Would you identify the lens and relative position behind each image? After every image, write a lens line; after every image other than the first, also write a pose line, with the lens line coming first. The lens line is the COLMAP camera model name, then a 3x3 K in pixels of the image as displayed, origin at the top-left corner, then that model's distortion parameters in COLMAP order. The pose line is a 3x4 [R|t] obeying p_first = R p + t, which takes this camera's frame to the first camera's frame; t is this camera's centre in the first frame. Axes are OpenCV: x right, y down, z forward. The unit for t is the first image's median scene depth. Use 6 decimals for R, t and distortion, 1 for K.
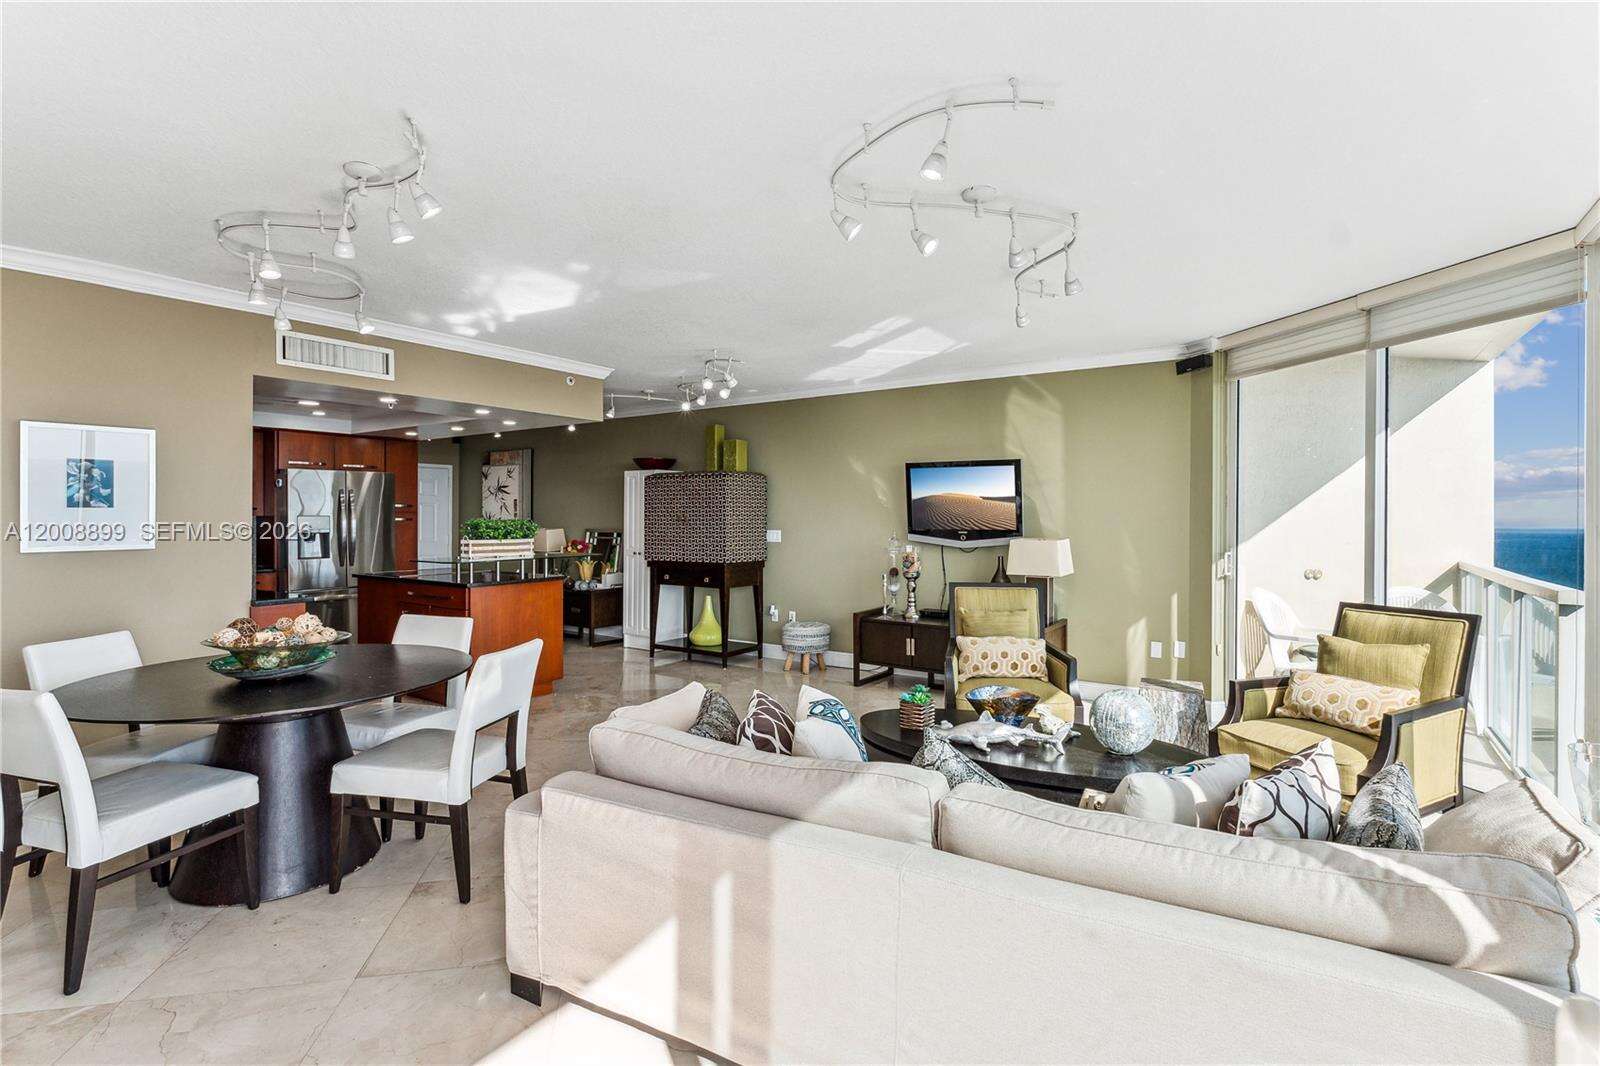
lens RADIAL K [[755.1, 0, 799.2], [0, 755.1, 515.4], [0, 0, 1]] dist [-0.000214, -0.000157]
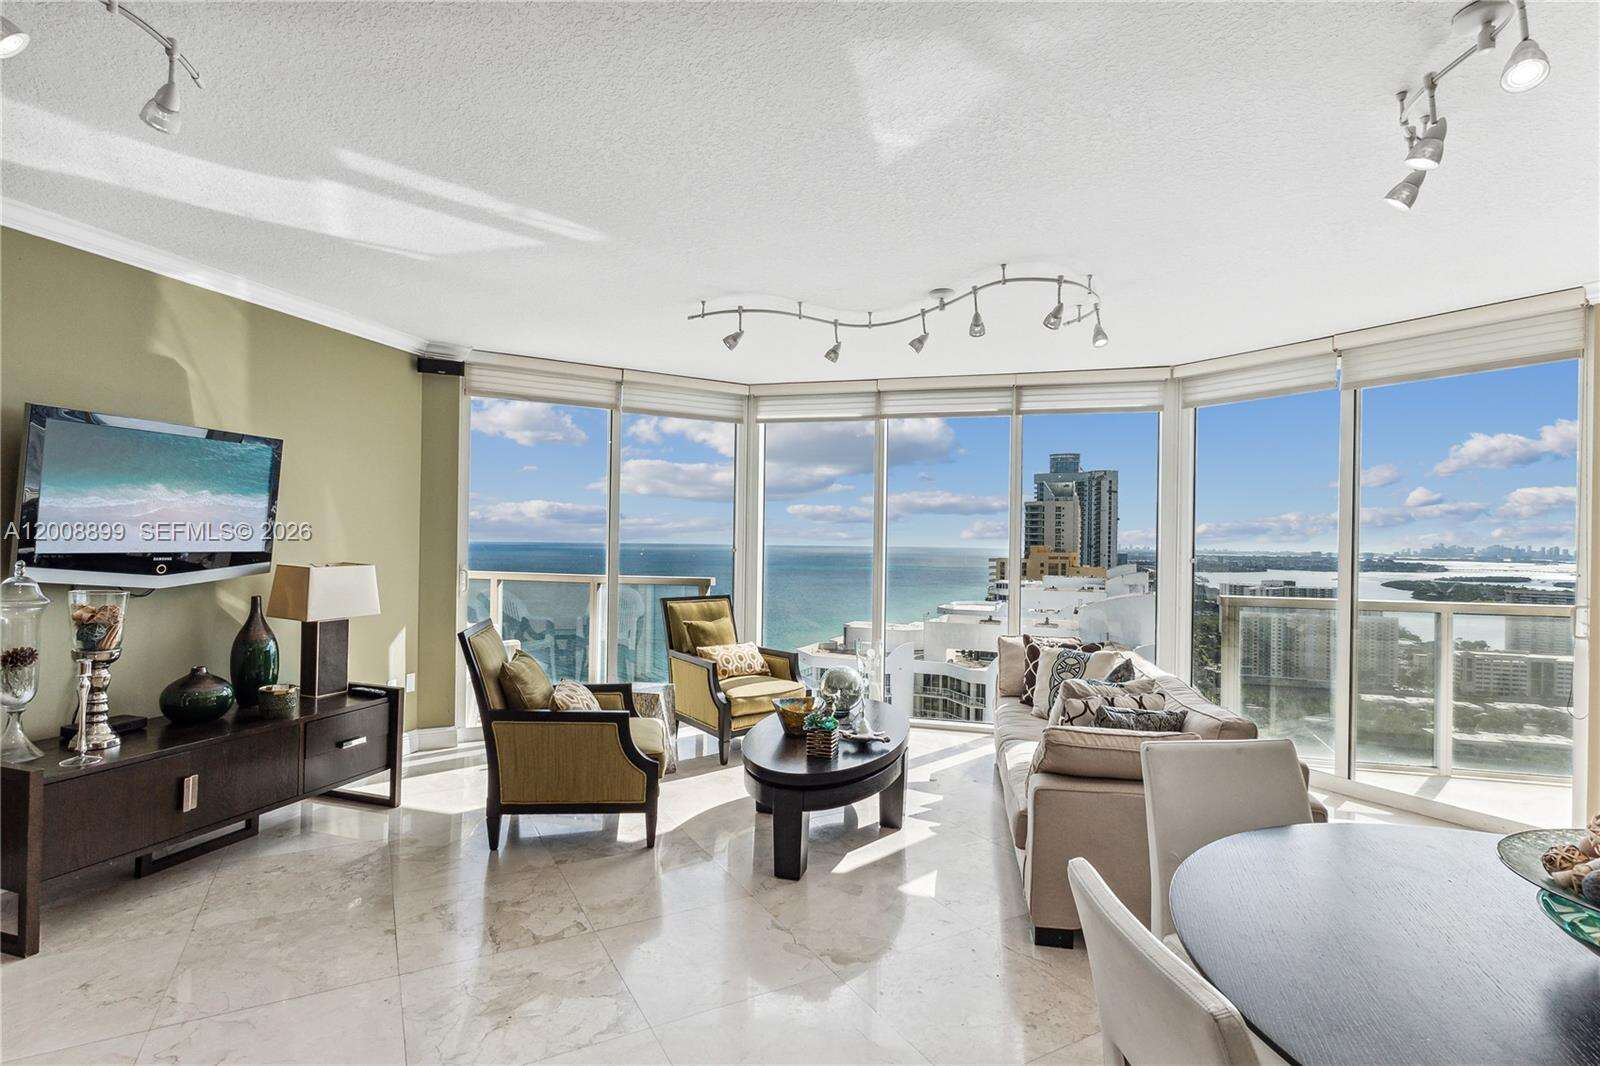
lens RADIAL K [[777.3, 0, 798.5], [0, 777.3, 538.6], [0, 0, 1]] dist [0.000067, 0.000136]
pose [[-0.311600, -0.004128, 0.950204, -0.523529], [-0.016253, 0.999867, -0.000986, 0.002121], [-0.950074, -0.015751, -0.311626, 0.900108]]
